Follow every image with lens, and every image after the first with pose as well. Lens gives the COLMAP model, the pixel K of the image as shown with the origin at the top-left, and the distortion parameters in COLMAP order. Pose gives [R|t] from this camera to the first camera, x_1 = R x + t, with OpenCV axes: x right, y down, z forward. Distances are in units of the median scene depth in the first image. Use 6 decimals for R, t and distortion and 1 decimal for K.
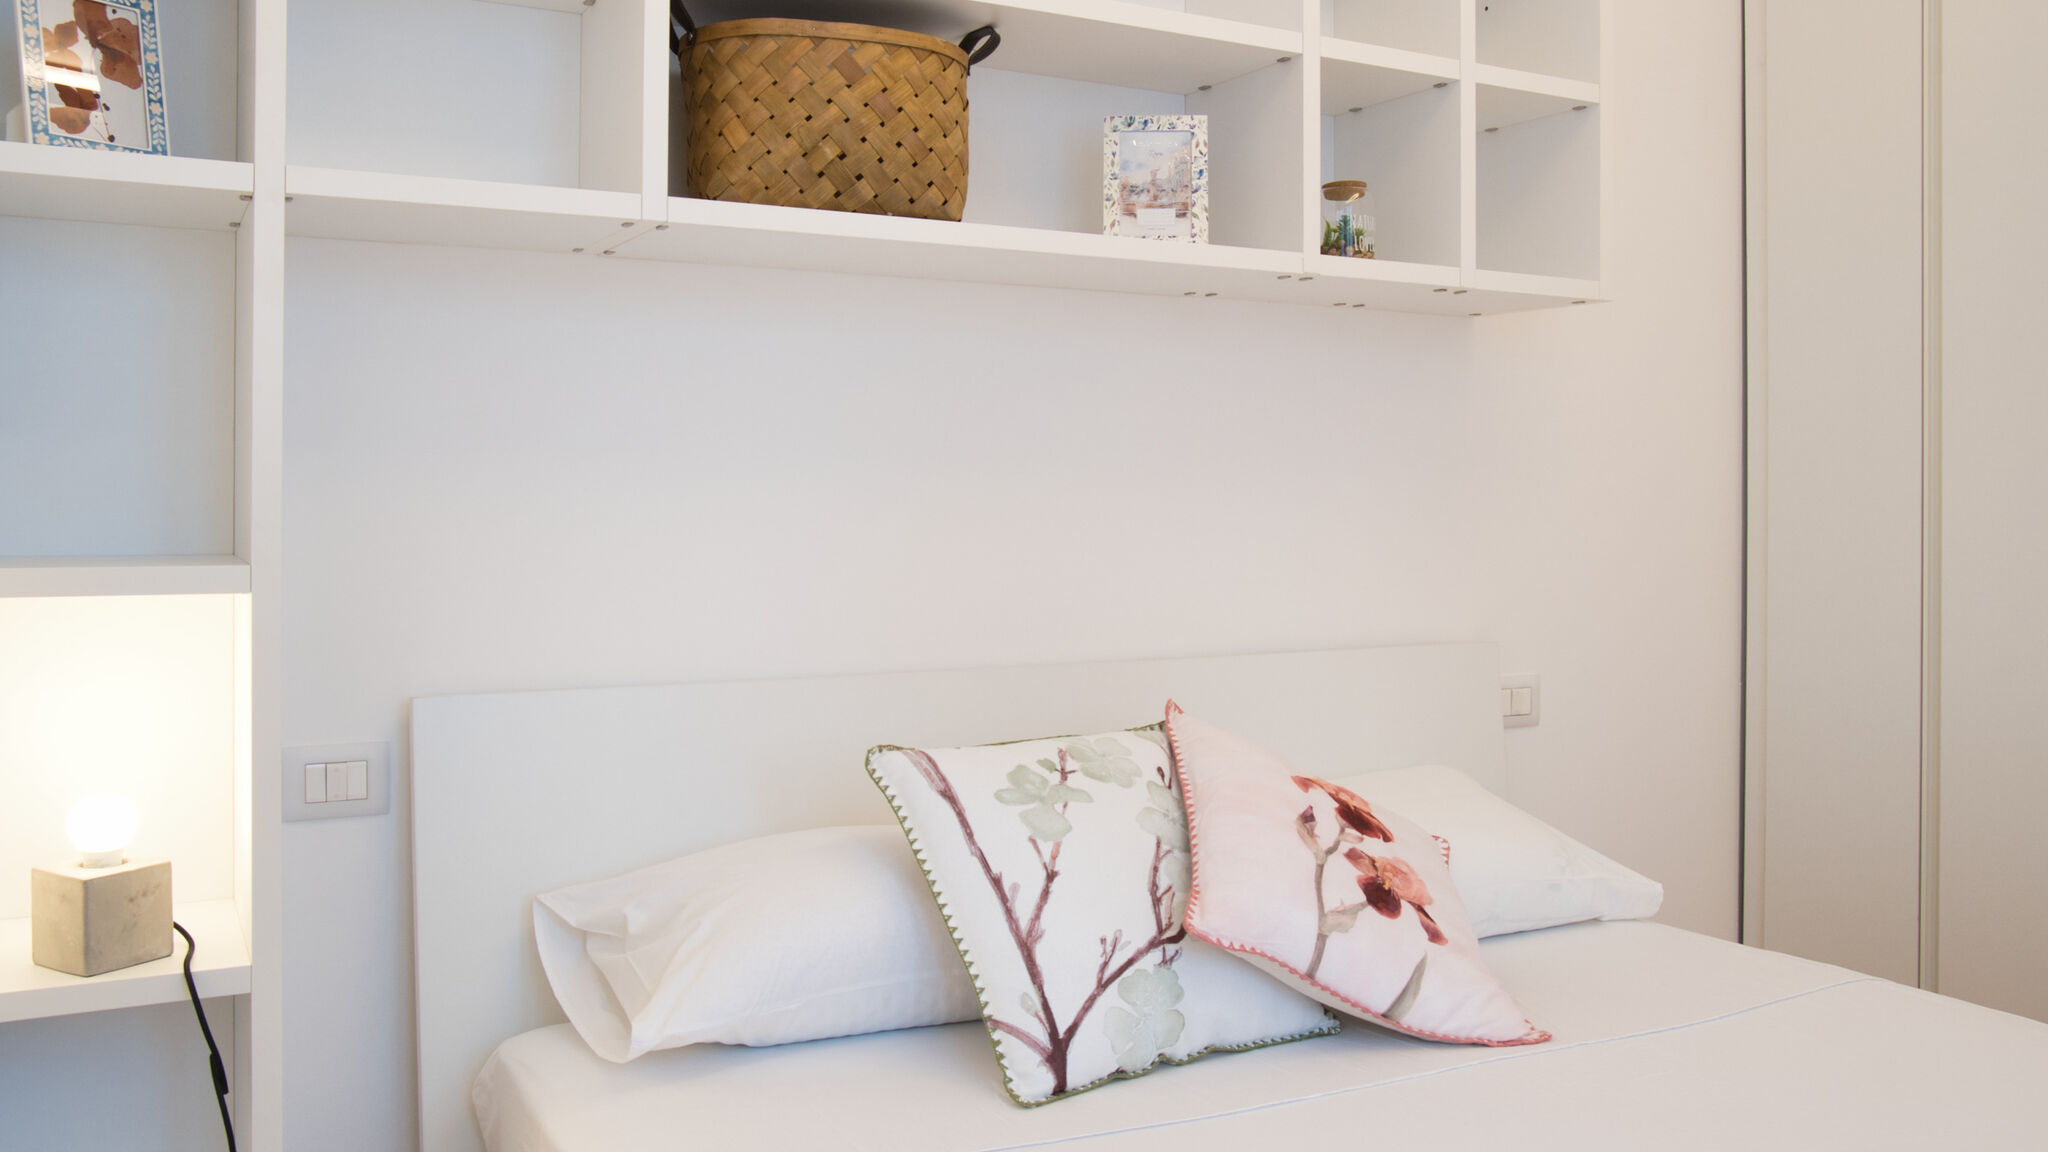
lens RADIAL K [[1714.2, 0, 1022.4], [0, 1714.2, 490.7], [0, 0, 1]] dist [-0.112747, 0.130711]
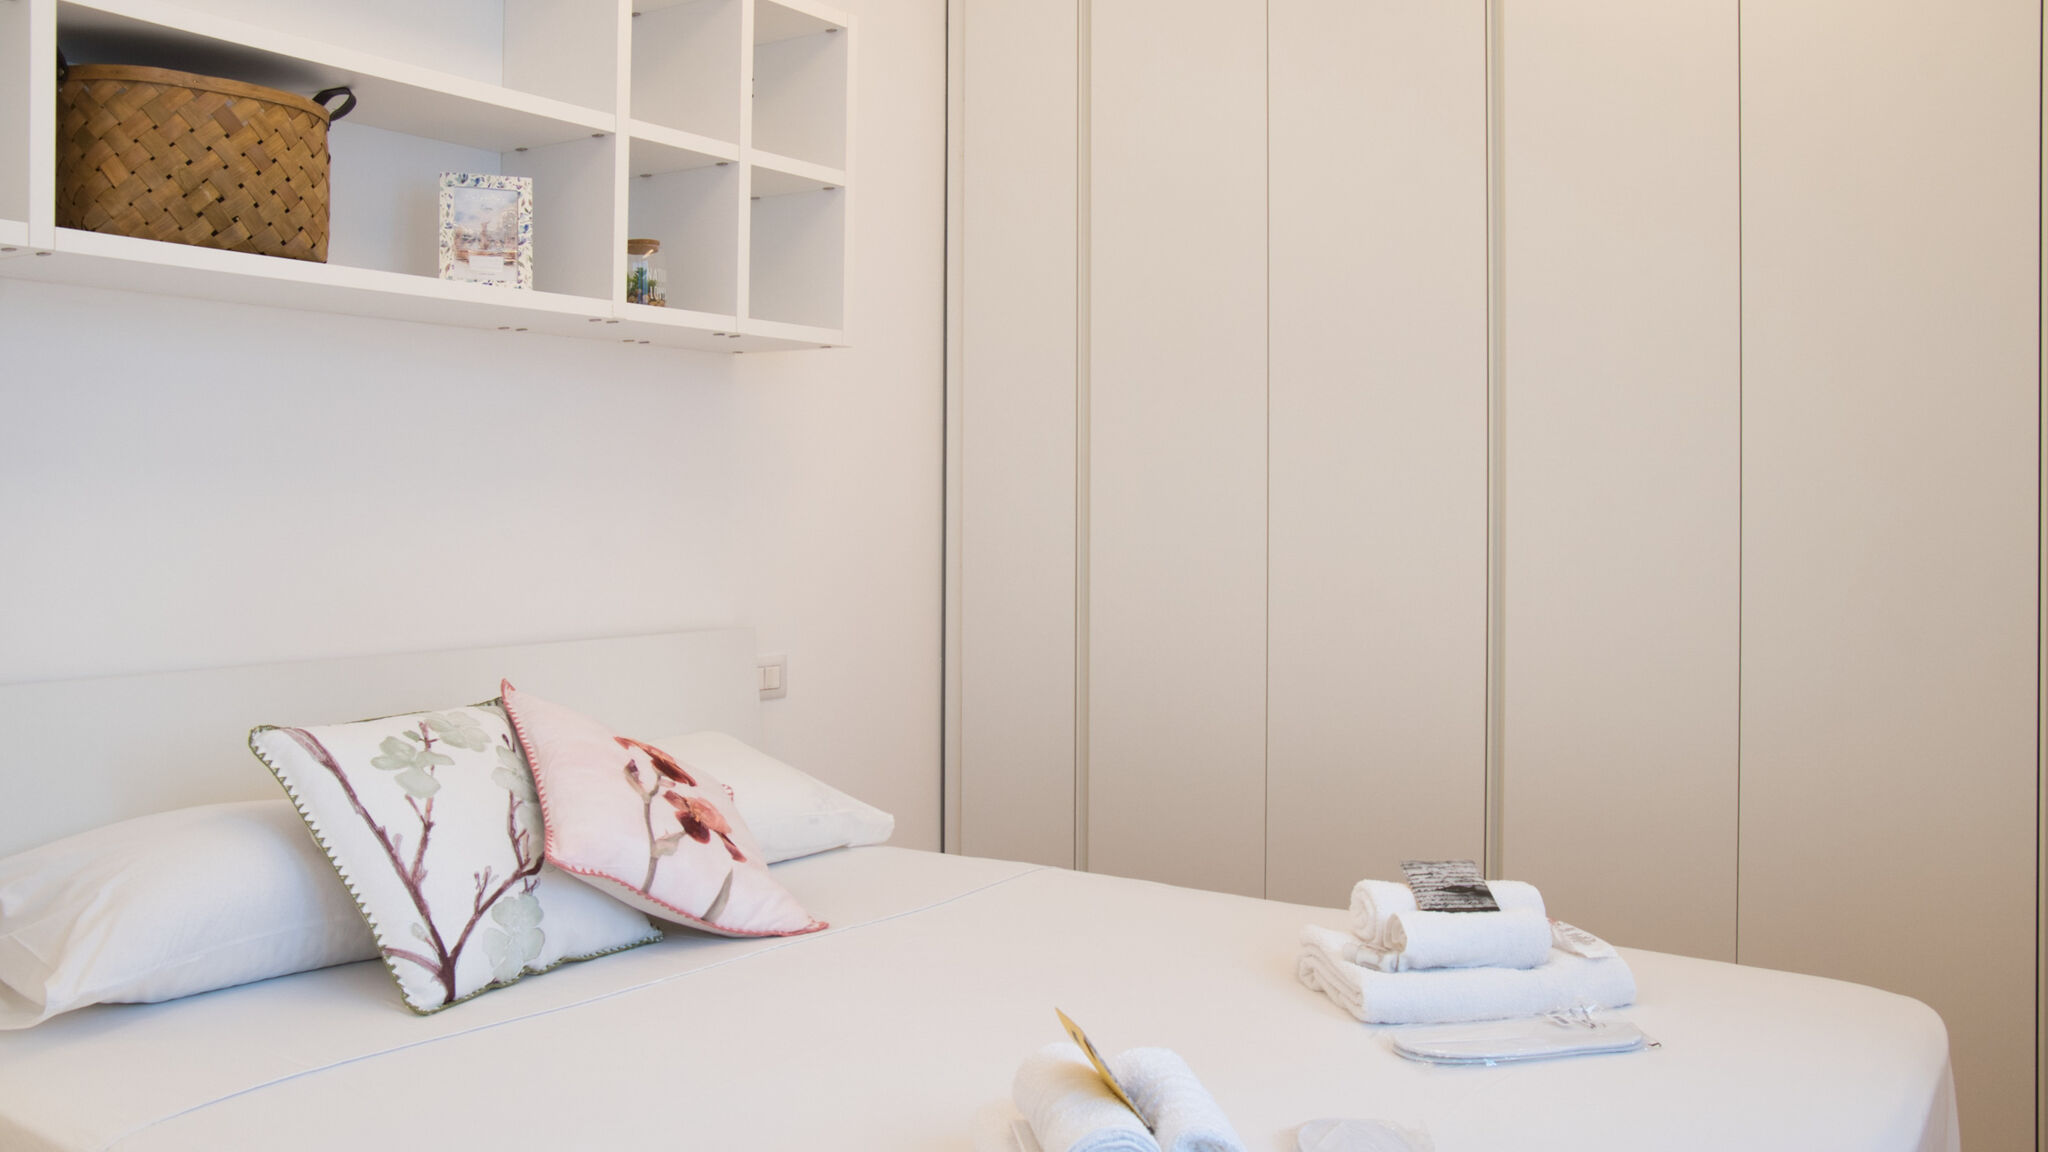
lens RADIAL K [[1714.2, 0, 1022.4], [0, 1714.2, 490.7], [0, 0, 1]] dist [-0.112747, 0.130711]
pose [[0.890810, 0.005463, 0.454343, -0.138168], [-0.003502, 0.999981, -0.005158, -0.002290], [-0.454362, 0.003003, 0.890812, -0.215572]]
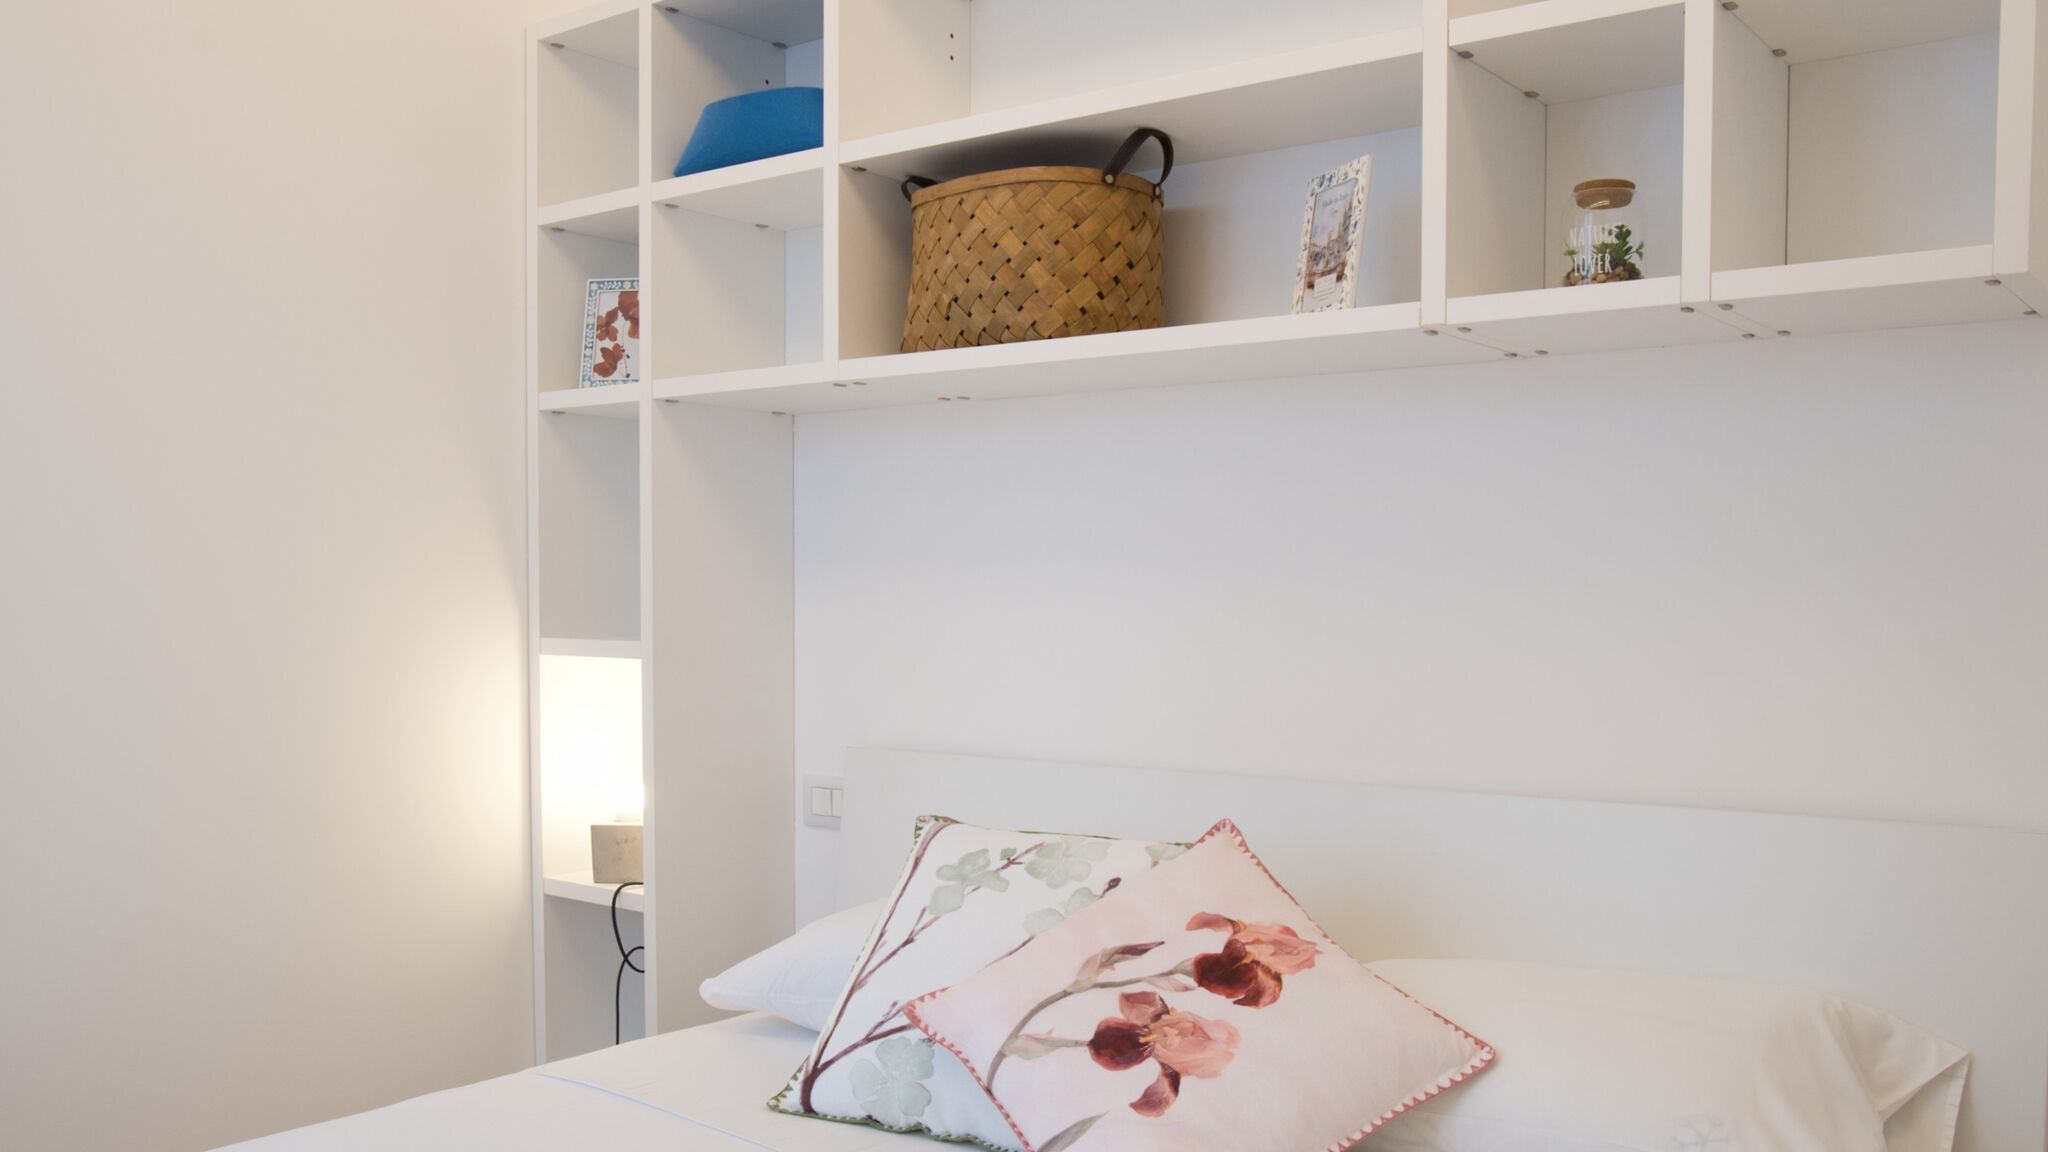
lens RADIAL K [[1735.8, 0, 981.9], [0, 1735.8, 724.3], [0, 0, 1]] dist [-0.100051, 0.002566]
pose [[0.399073, 0.068494, -0.914357, 0.976329], [-0.000975, 0.997237, 0.074276, 0.001284], [0.916919, -0.028750, 0.398037, 0.553678]]
